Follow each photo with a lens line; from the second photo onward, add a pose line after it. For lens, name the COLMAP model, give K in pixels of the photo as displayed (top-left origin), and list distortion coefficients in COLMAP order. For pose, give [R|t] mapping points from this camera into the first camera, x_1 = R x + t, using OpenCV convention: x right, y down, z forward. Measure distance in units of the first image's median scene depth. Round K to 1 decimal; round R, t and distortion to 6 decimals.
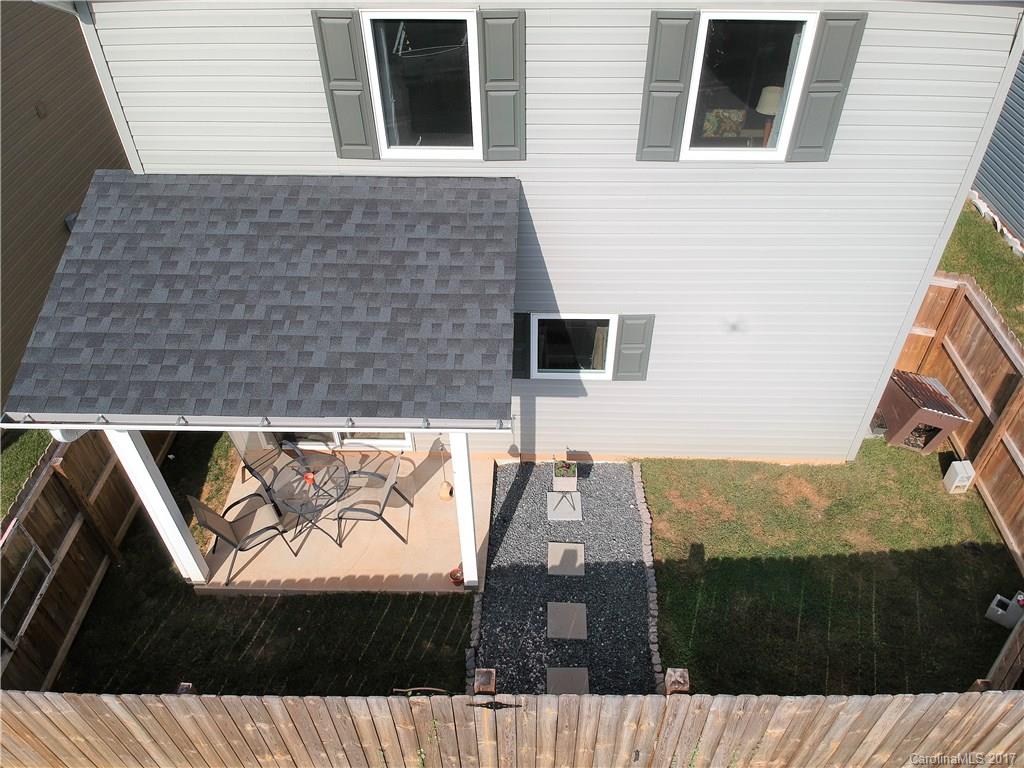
lens RADIAL K [[748.3, 0, 507.1], [0, 748.3, 387.5], [0, 0, 1]] dist [-0.000210, -0.001130]
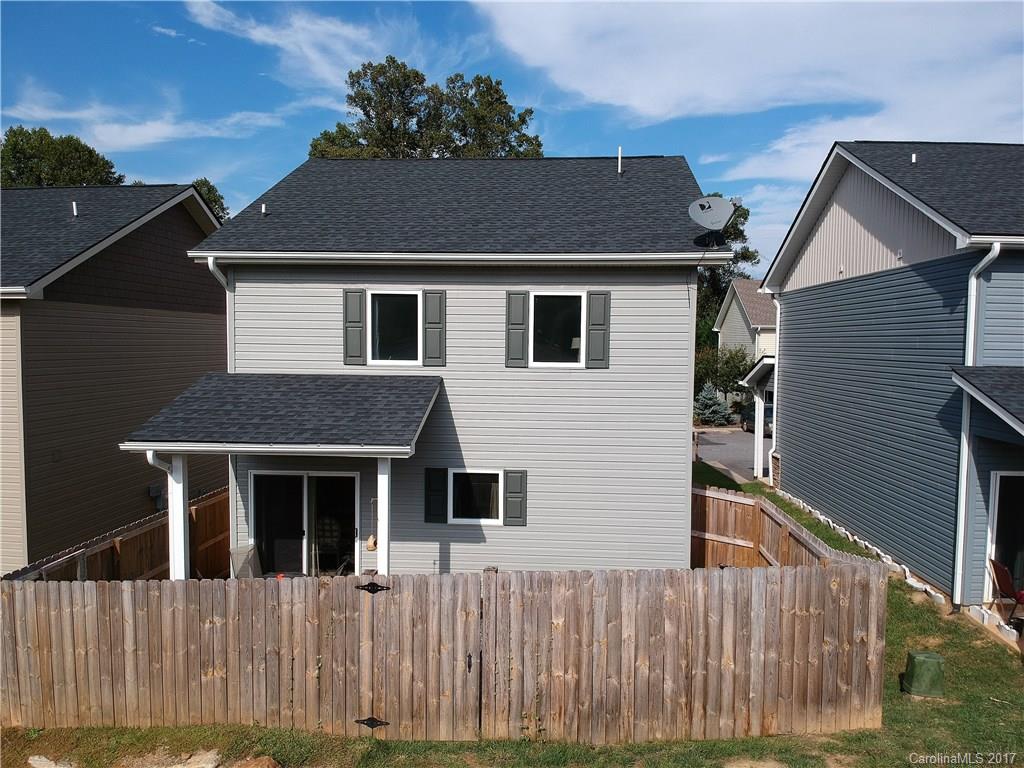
lens RADIAL K [[748.3, 0, 516.1], [0, 748.3, 384.8], [0, 0, 1]] dist [-0.000210, -0.001130]
pose [[0.998839, 0.028186, -0.039056, 0.268638], [-0.046533, 0.773968, -0.631512, 0.871595], [0.012428, 0.632597, 0.774382, -0.377420]]
